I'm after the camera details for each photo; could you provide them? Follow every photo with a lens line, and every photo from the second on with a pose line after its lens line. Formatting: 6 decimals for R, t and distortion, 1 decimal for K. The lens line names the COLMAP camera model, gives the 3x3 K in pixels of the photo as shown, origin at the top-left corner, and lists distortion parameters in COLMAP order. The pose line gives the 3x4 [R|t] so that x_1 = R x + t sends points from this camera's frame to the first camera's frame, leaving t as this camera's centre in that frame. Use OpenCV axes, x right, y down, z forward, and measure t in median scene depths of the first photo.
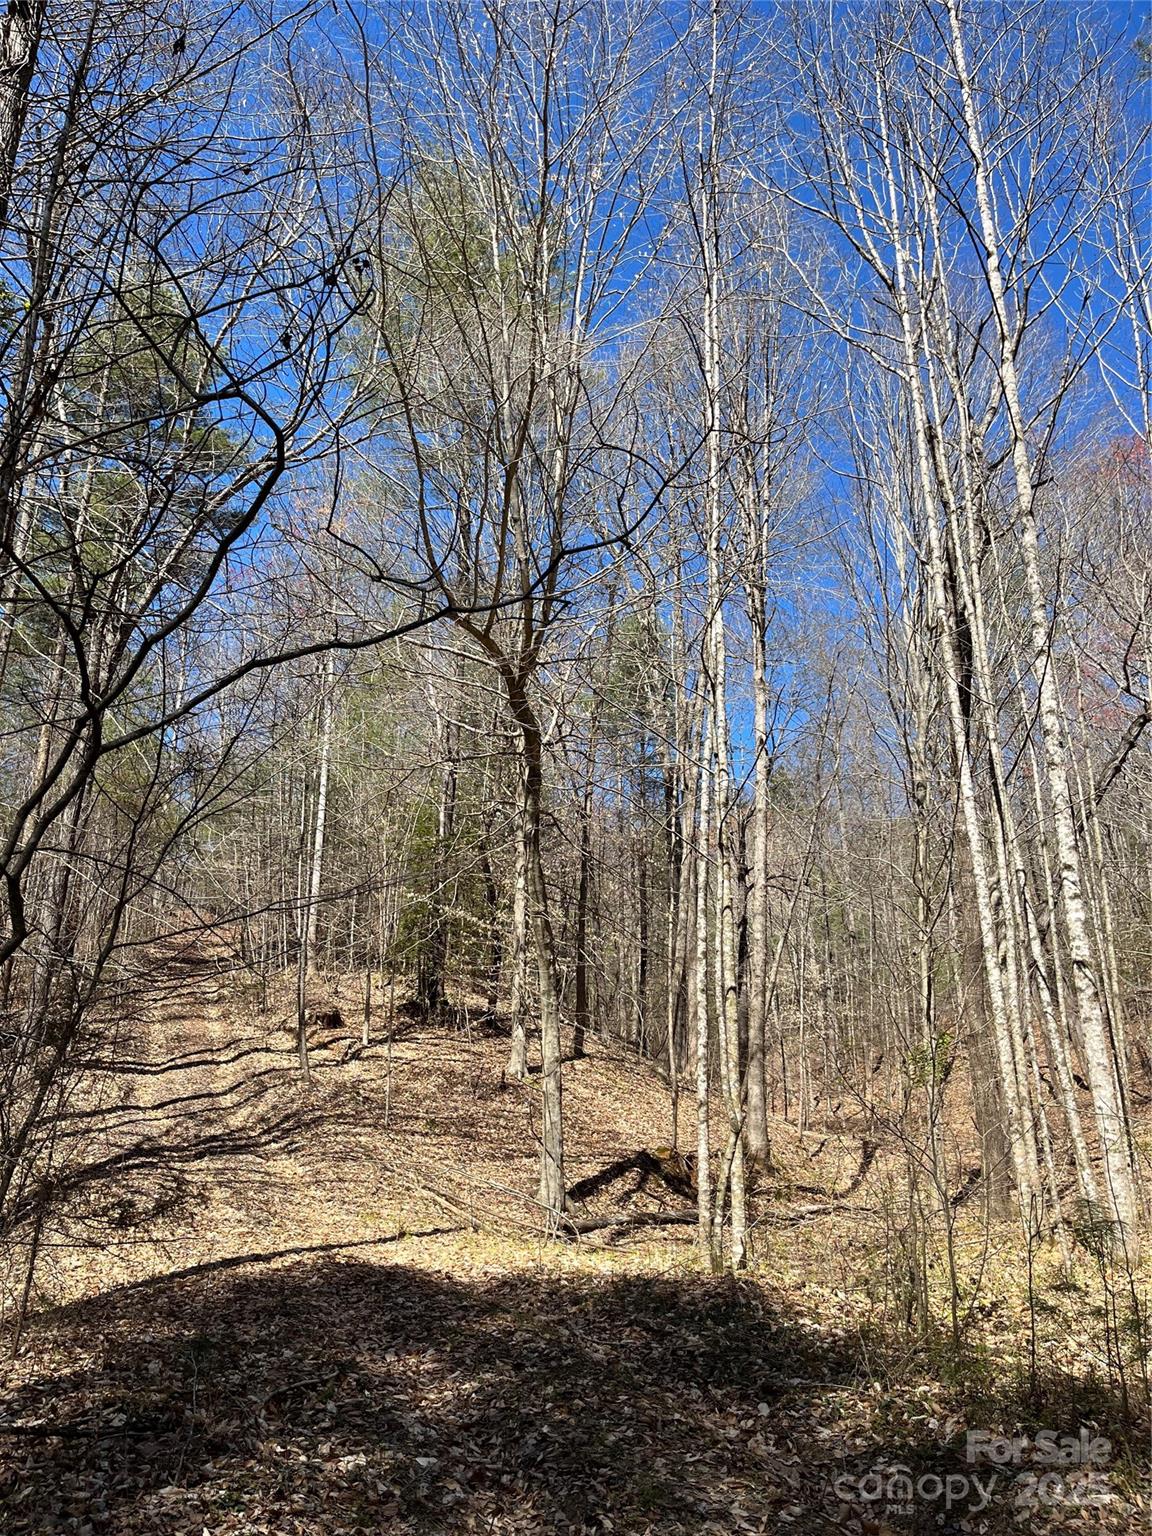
lens RADIAL K [[1146.1, 0, 575.0], [0, 1146.1, 761.9], [0, 0, 1]] dist [0.008307, 0.000292]
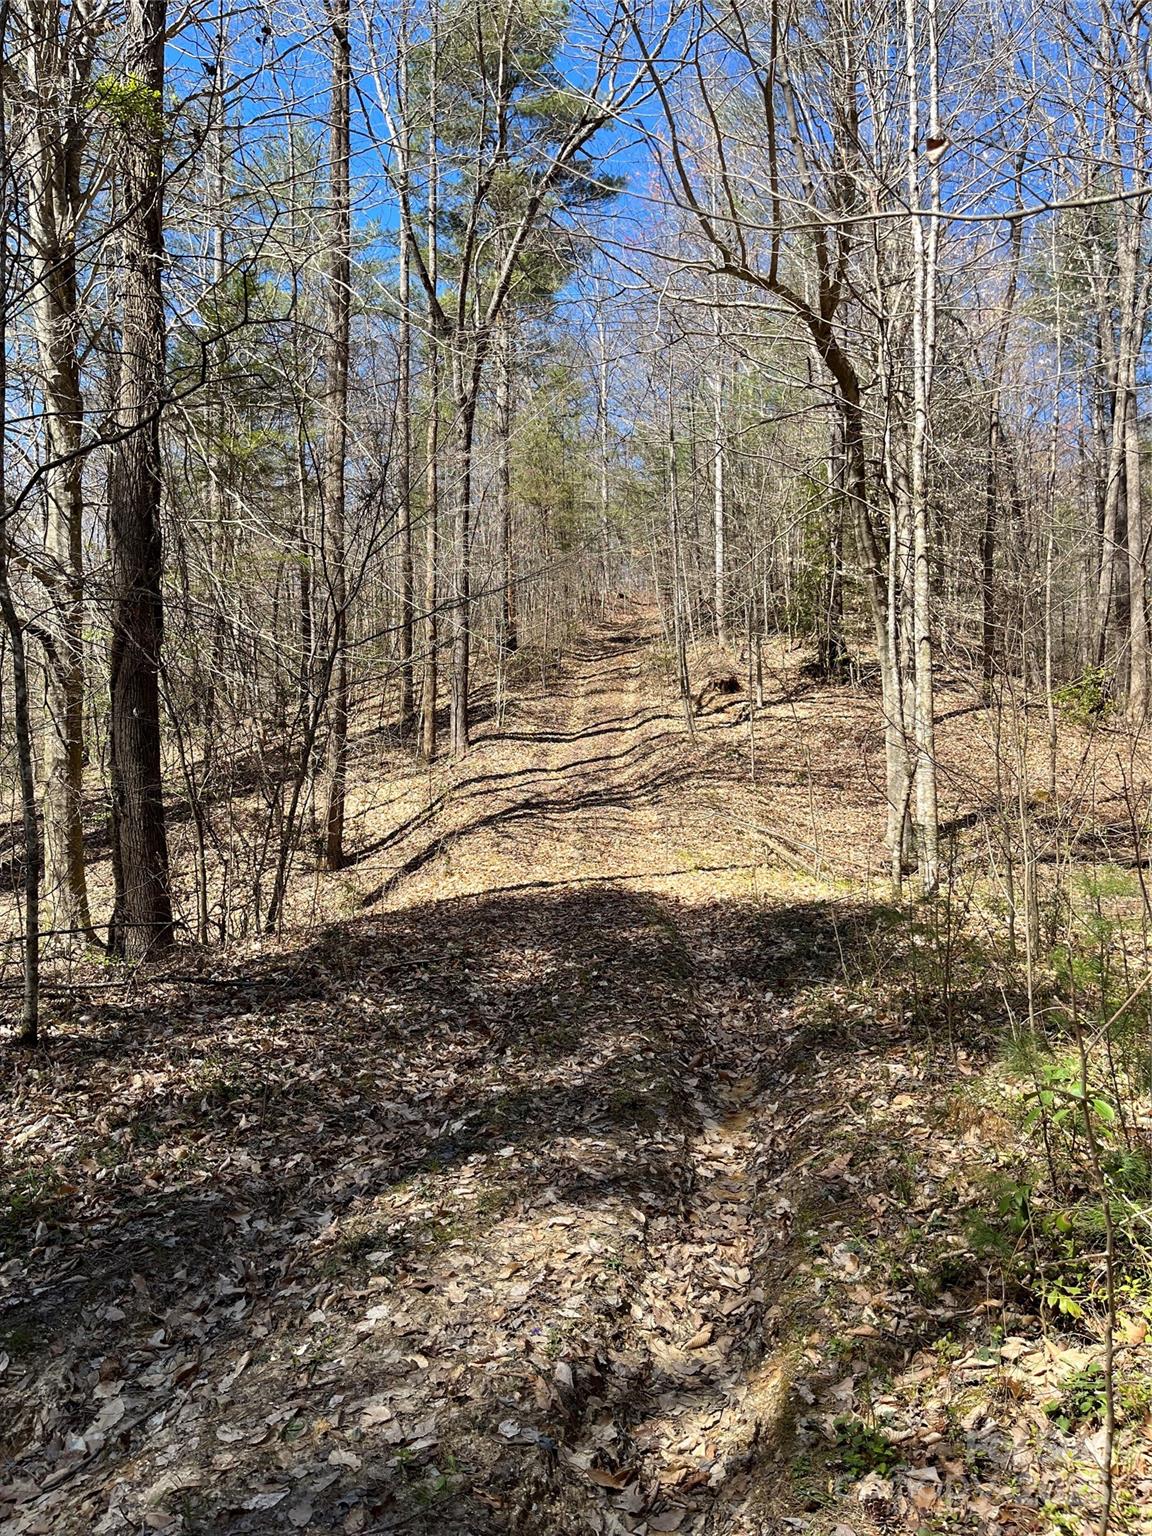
lens RADIAL K [[1146.1, 0, 577.9], [0, 1146.1, 773.9], [0, 0, 1]] dist [0.008307, 0.000292]
pose [[0.905132, -0.030286, -0.424051, 0.122782], [0.154966, 0.952337, 0.262756, 0.001674], [0.395882, -0.303542, 0.866683, -0.003222]]
